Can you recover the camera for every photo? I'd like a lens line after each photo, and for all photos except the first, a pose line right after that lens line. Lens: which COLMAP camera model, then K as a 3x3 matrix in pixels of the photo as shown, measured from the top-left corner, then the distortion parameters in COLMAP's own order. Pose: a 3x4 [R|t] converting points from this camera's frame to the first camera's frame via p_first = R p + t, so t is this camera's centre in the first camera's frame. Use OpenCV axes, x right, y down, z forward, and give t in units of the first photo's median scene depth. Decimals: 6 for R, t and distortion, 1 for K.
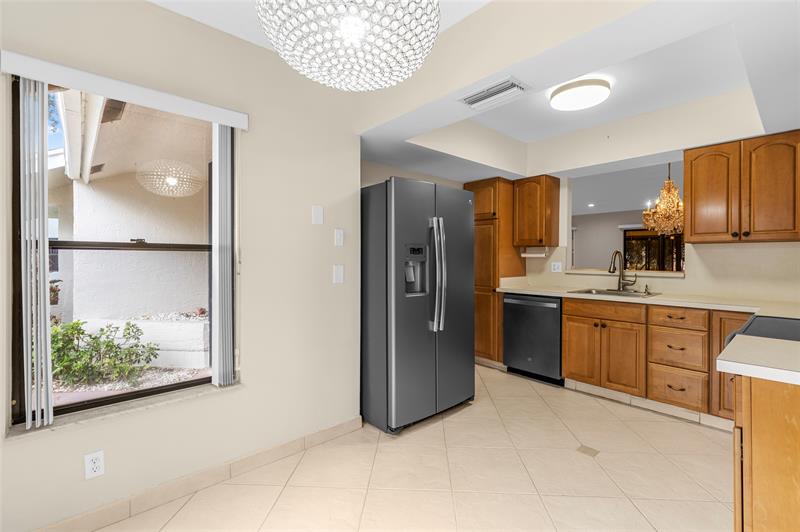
lens RADIAL K [[362.7, 0, 400.5], [0, 362.7, 262.0], [0, 0, 1]] dist [-0.000153, -0.000114]
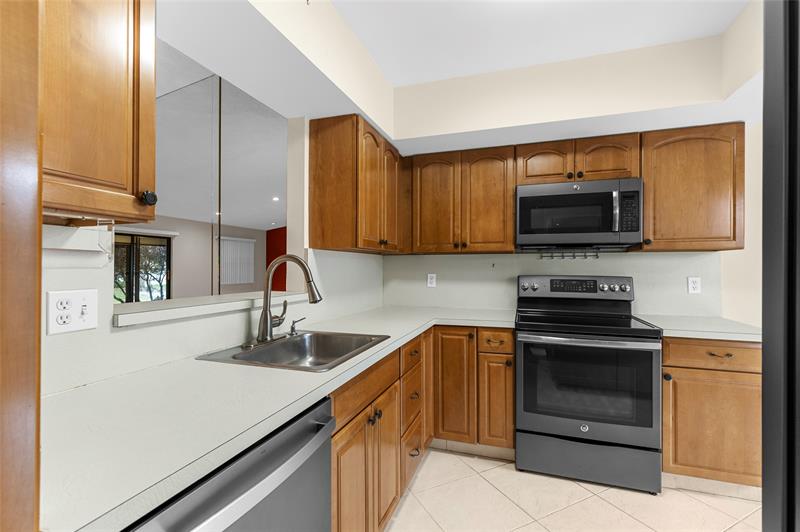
lens RADIAL K [[362.7, 0, 398.6], [0, 362.7, 266.4], [0, 0, 1]] dist [-0.000153, -0.000114]
pose [[-0.484069, 0.005401, 0.875013, 0.128637], [0.010926, 0.999940, -0.000127, -0.016943], [-0.874962, 0.009499, -0.484099, 1.205258]]
